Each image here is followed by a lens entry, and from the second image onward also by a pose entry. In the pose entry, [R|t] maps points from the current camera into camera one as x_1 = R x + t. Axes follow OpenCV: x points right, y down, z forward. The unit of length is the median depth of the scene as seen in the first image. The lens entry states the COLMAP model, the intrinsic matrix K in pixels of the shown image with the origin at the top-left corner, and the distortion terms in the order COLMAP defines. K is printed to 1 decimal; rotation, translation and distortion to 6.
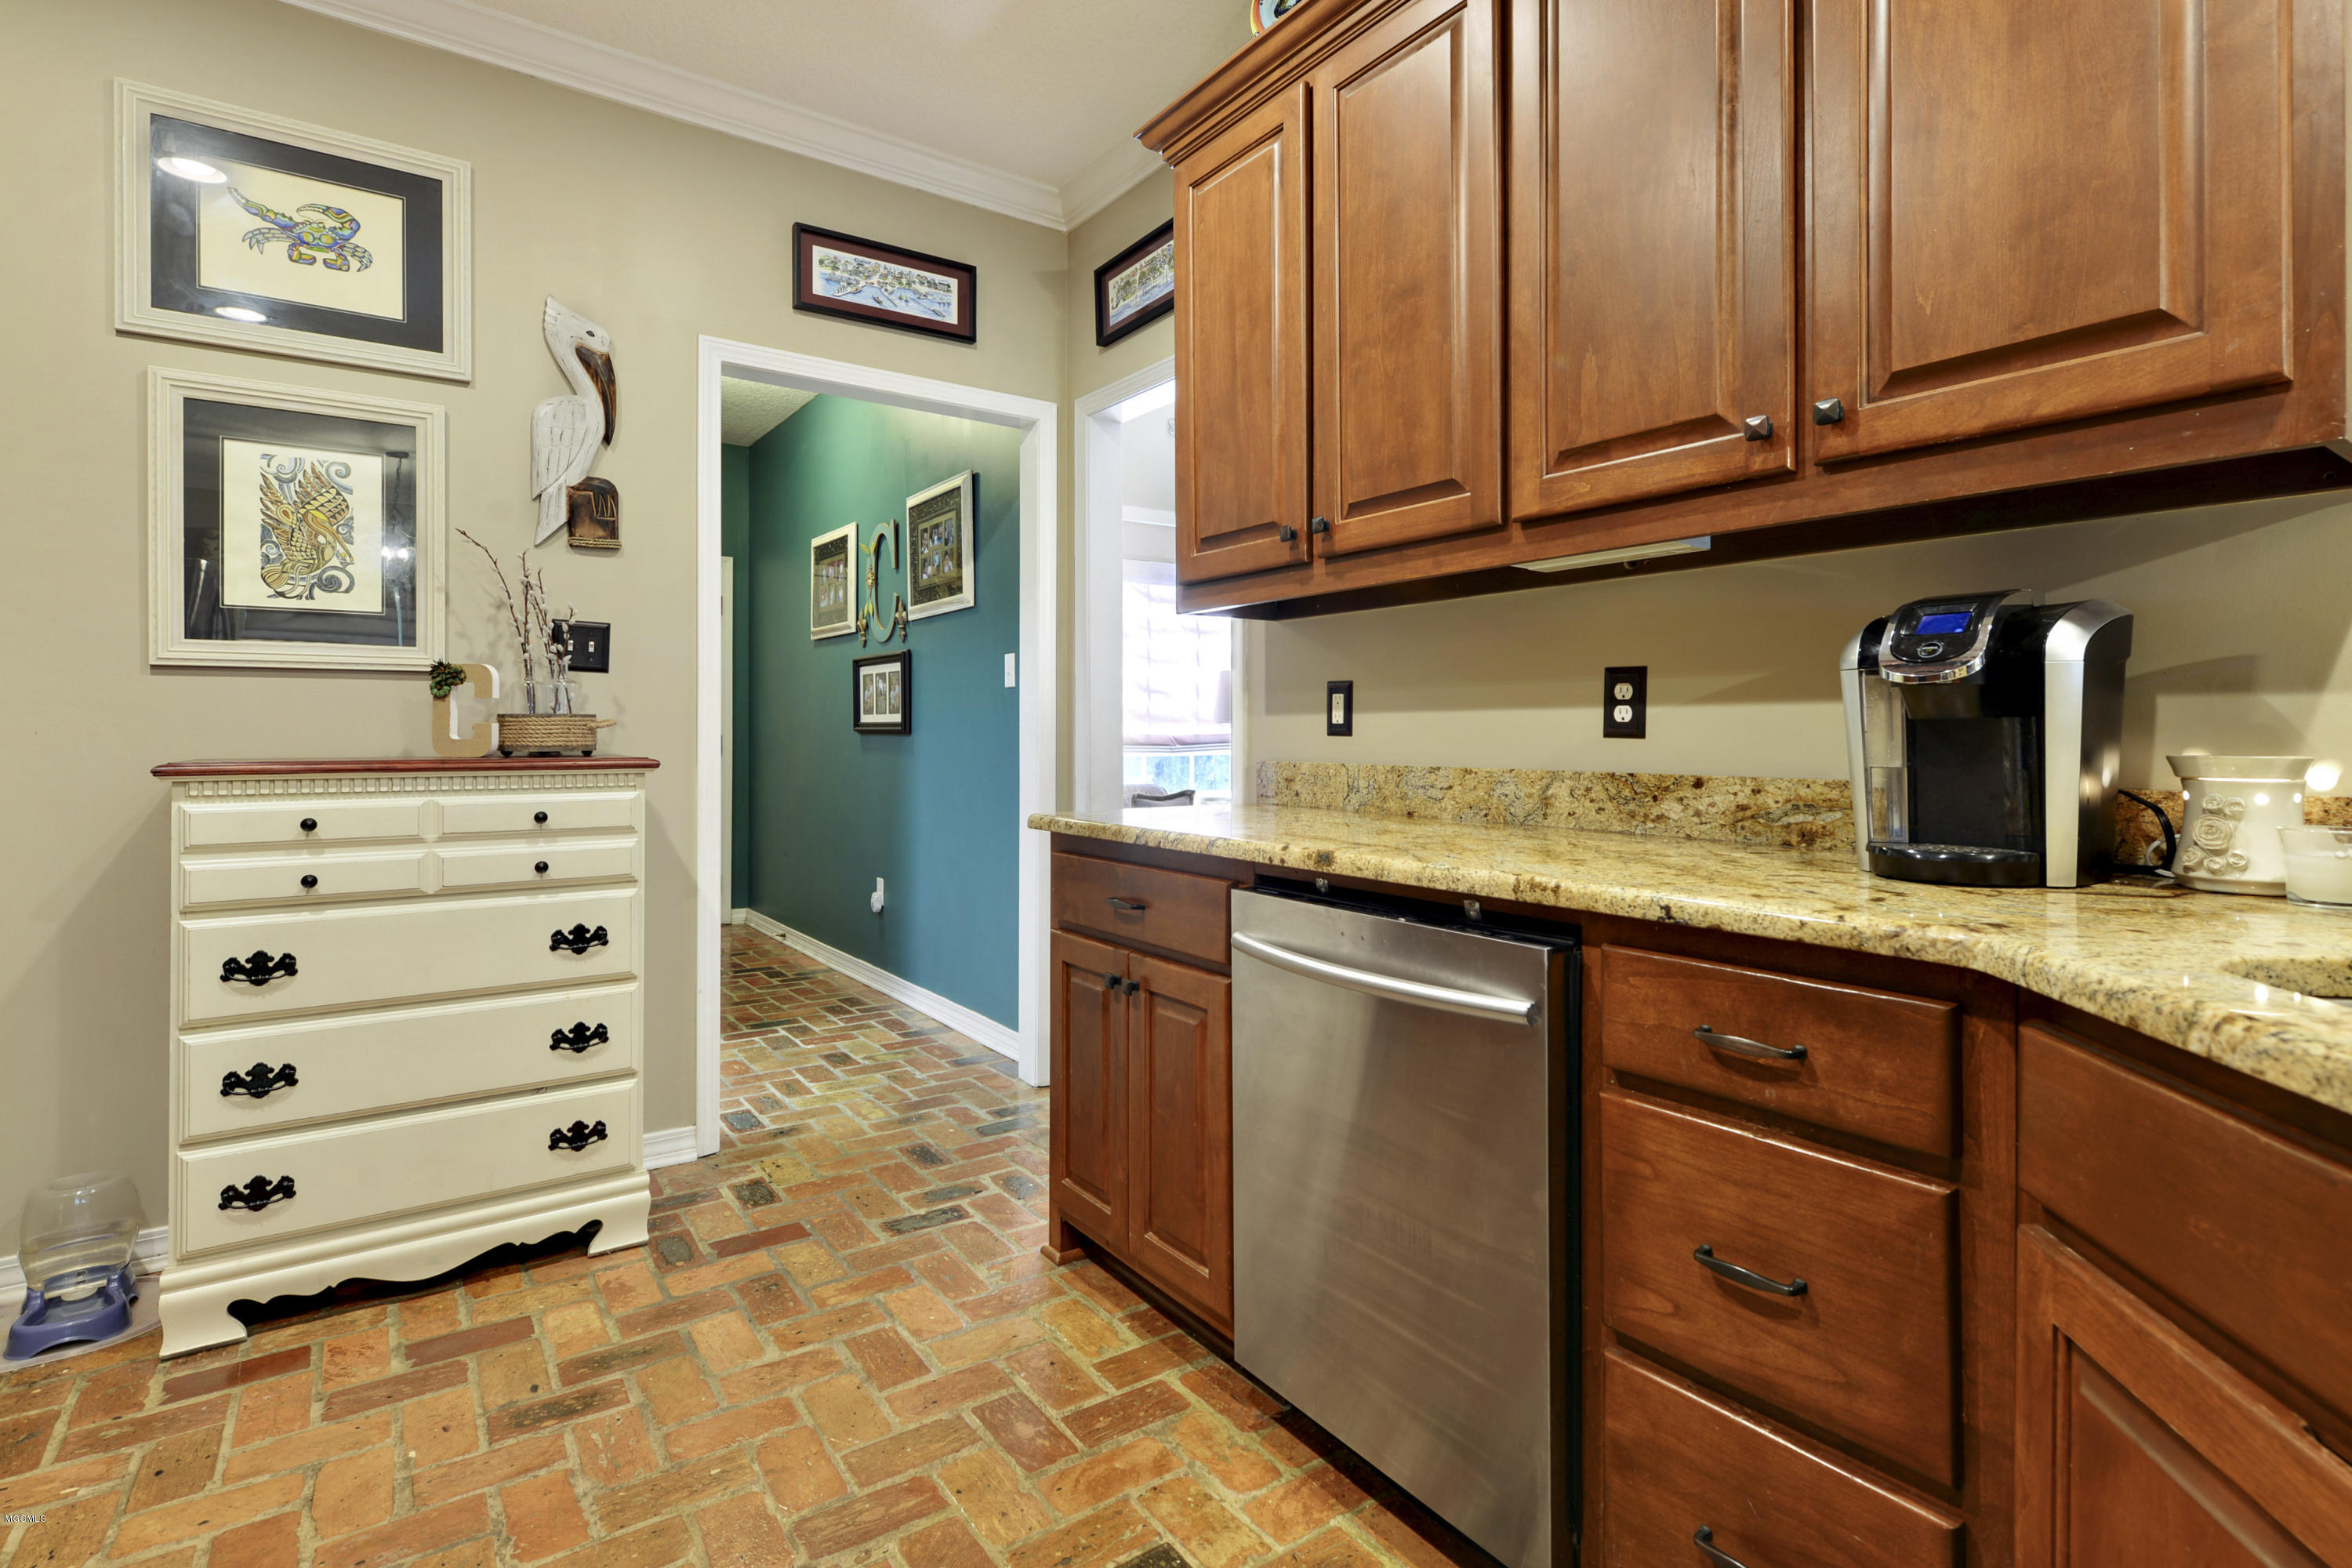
lens RADIAL K [[1135.6, 0, 1195.3], [0, 1135.6, 729.3], [0, 0, 1]] dist [0.008812, -0.001004]
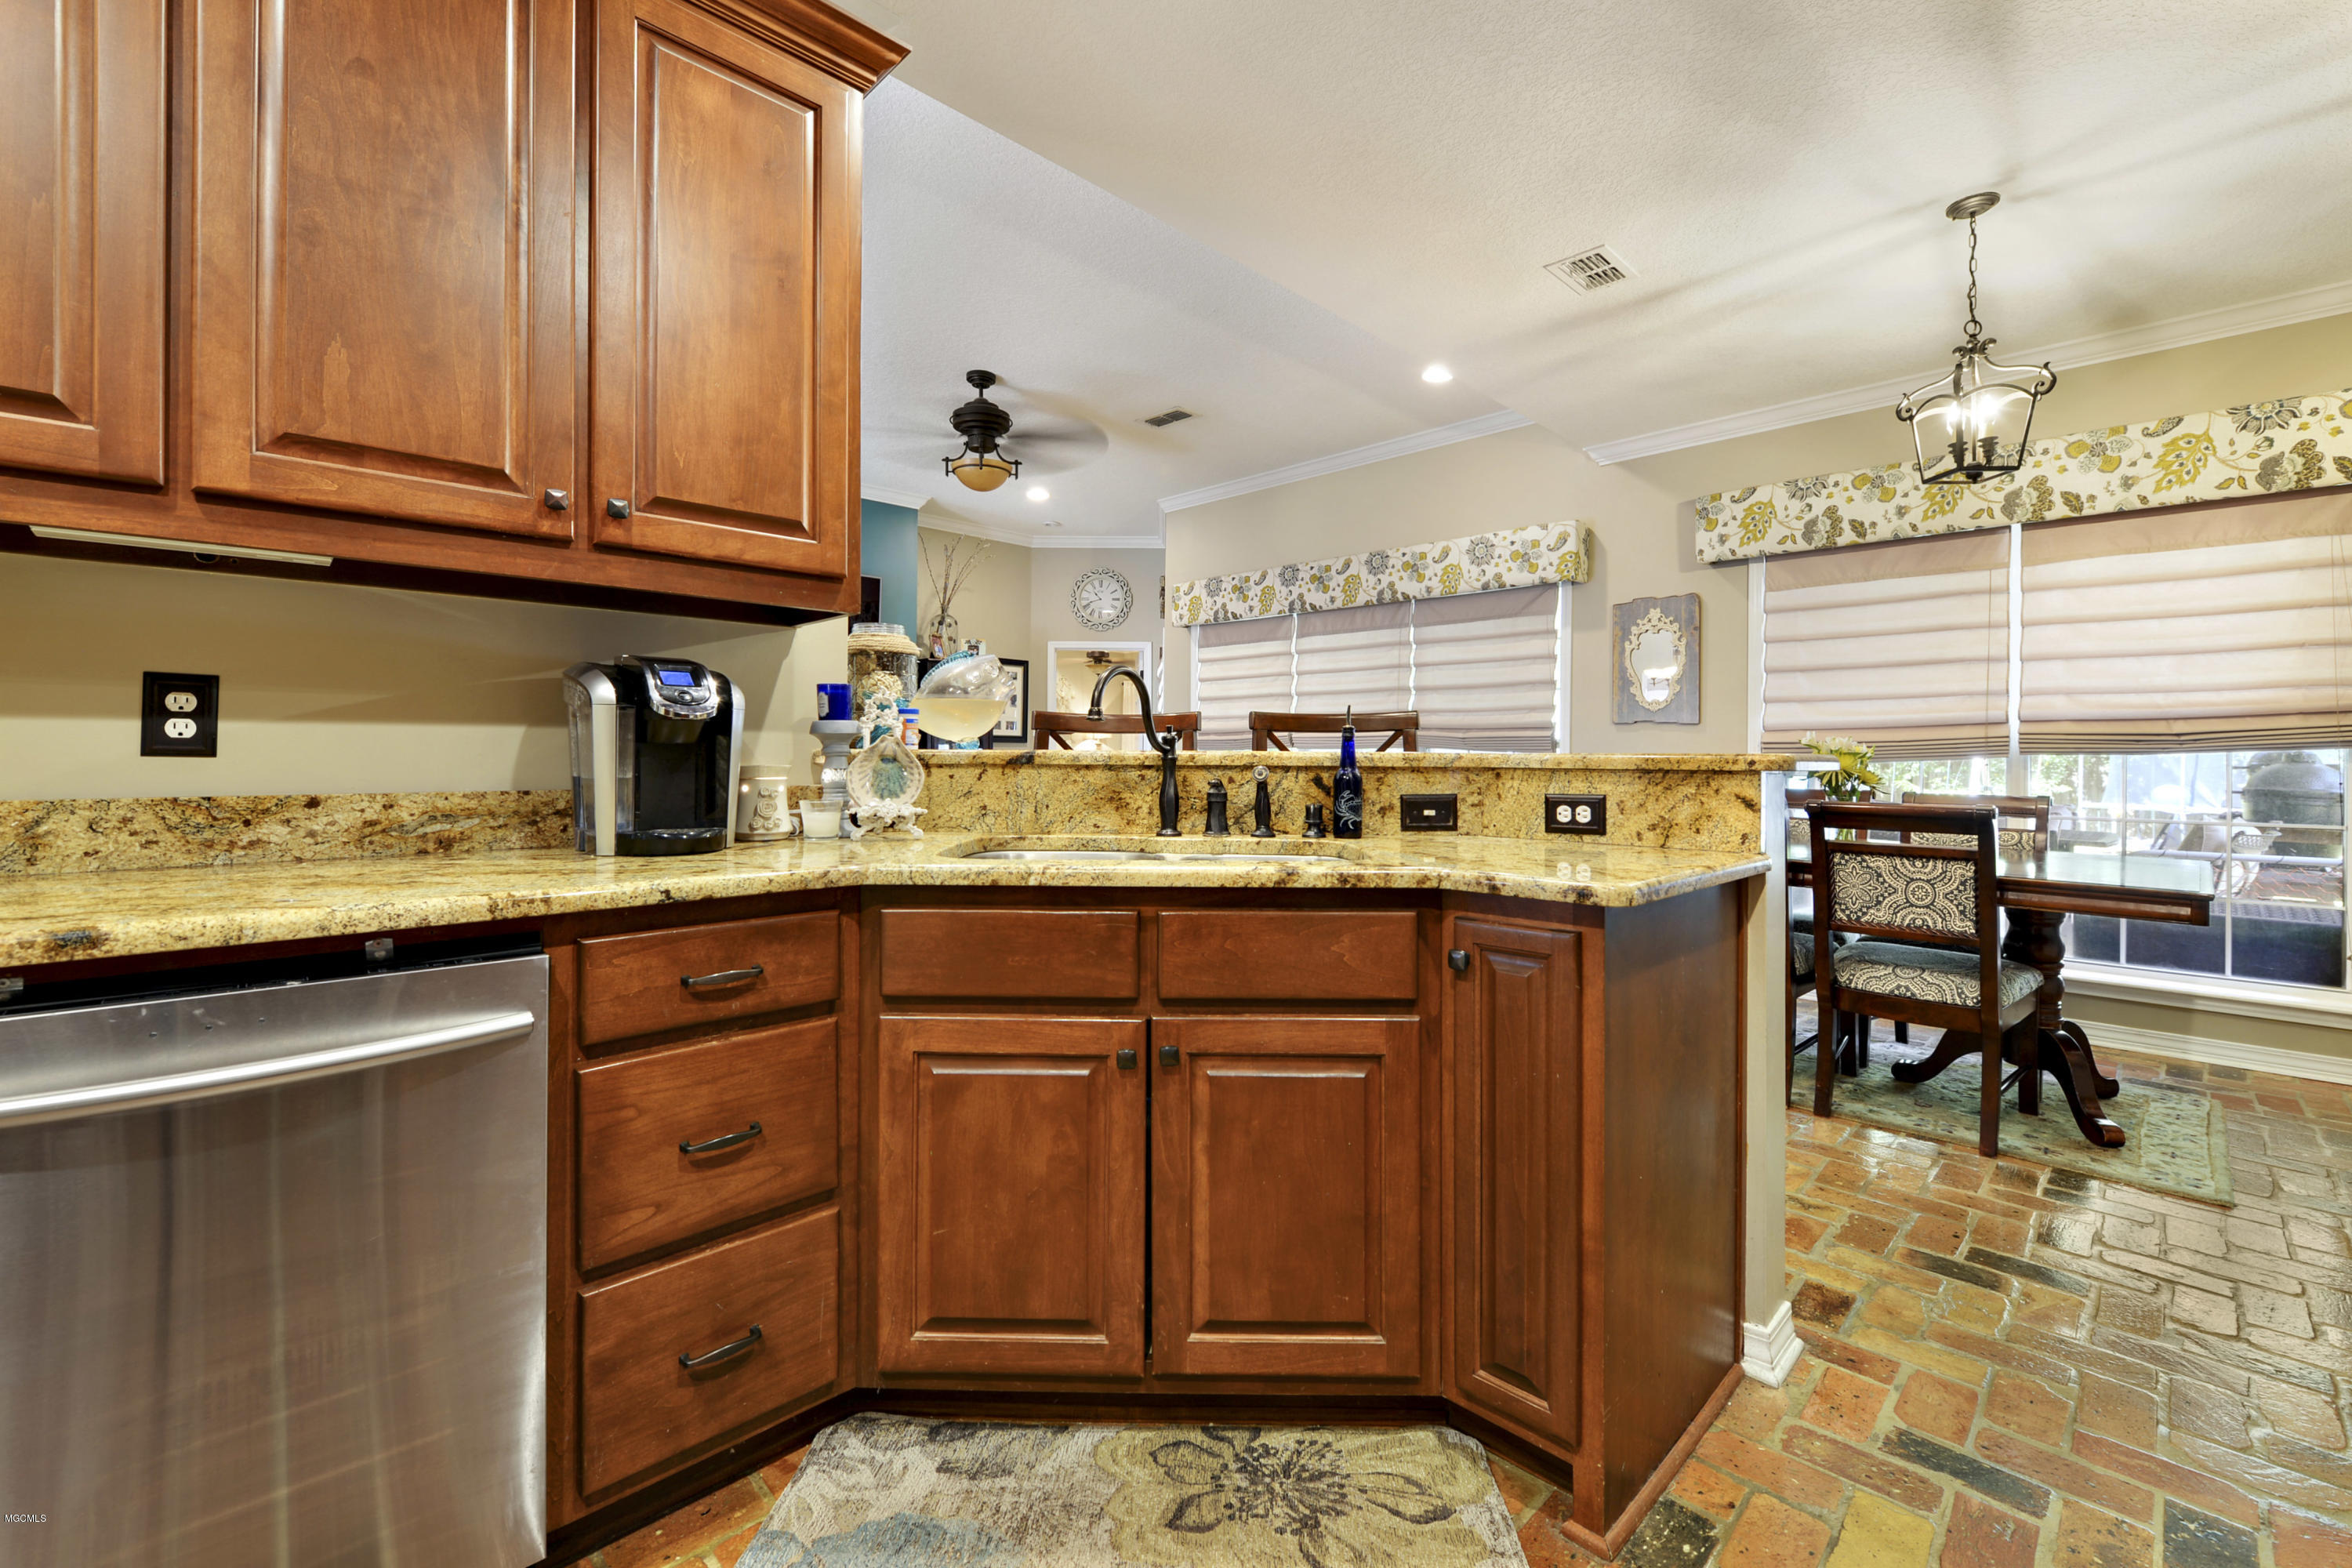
lens RADIAL K [[972.1, 0, 1149.5], [0, 972.1, 754.3], [0, 0, 1]] dist [-0.003175, -0.000760]
pose [[-0.134789, -0.002994, 0.990870, -0.413411], [-0.007933, 0.999967, 0.001942, -0.001196], [-0.990843, -0.007599, -0.134808, 0.349190]]
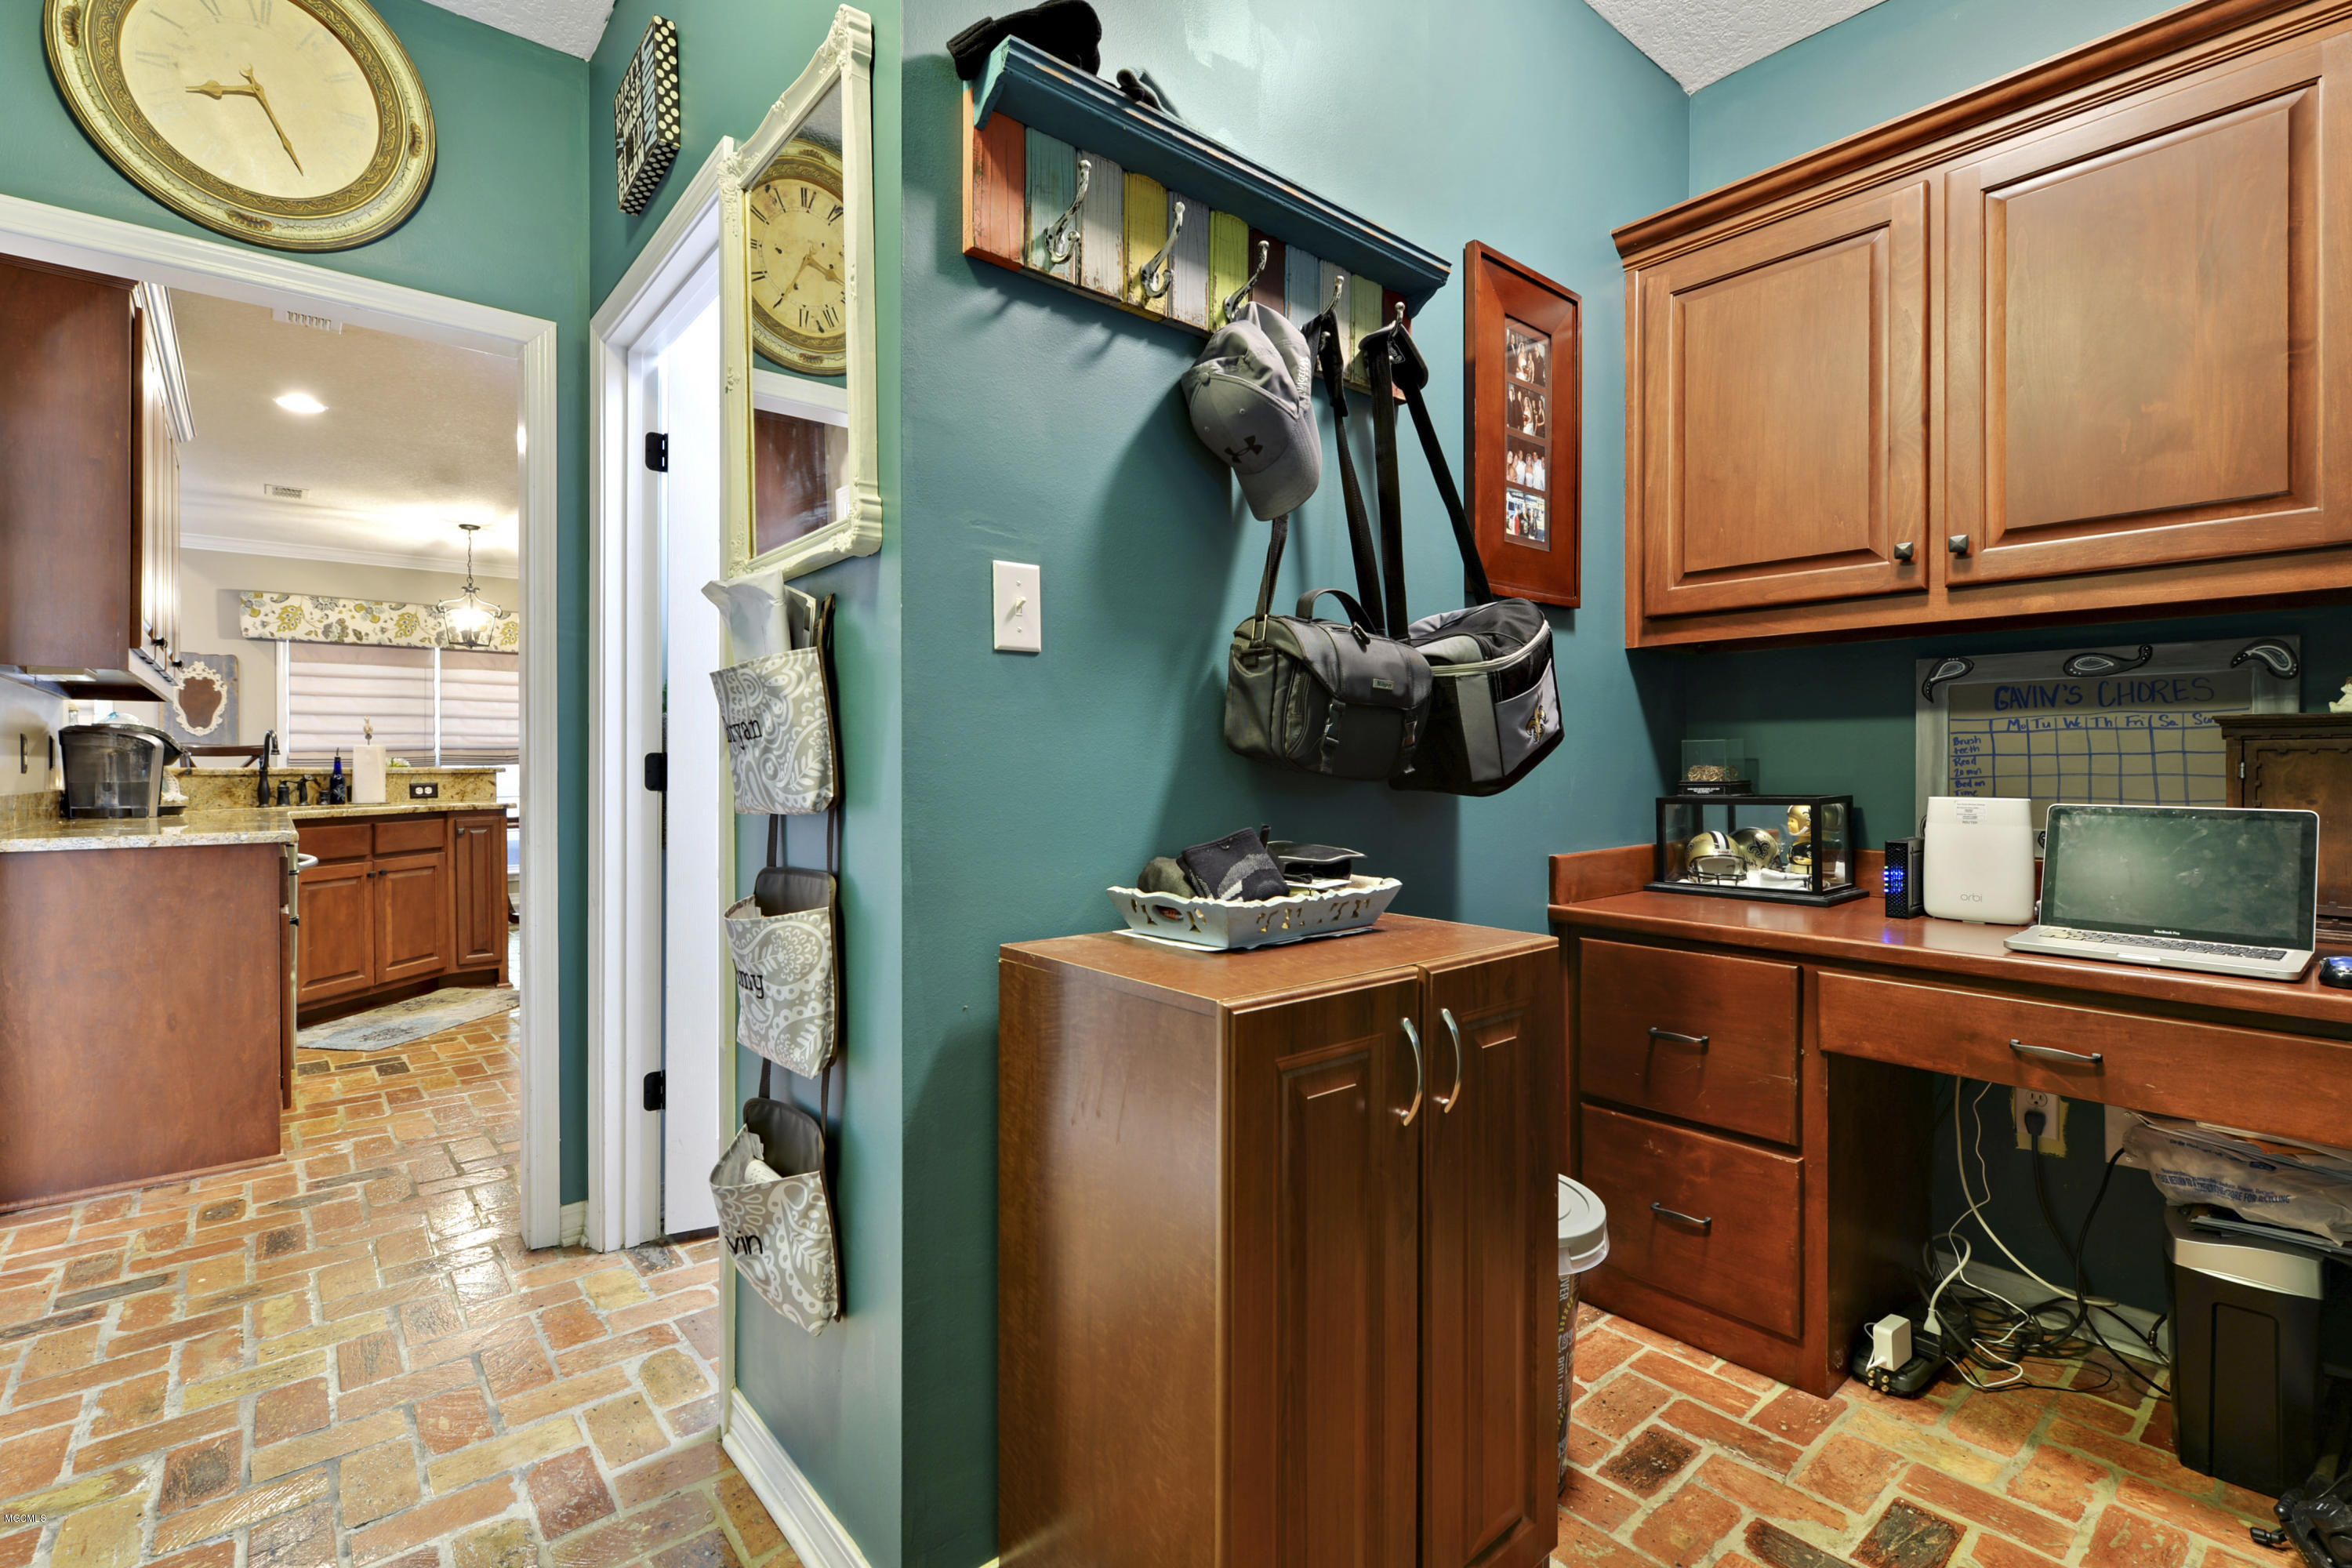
lens RADIAL K [[1071.6, 0, 1174.5], [0, 1071.6, 768.6], [0, 0, 1]] dist [0.003895, -0.000890]
pose [[-0.997175, 0.001997, -0.075087, -1.214056], [0.001939, 0.999998, 0.000853, 0.000656], [0.075089, 0.000705, -0.997177, 2.620777]]
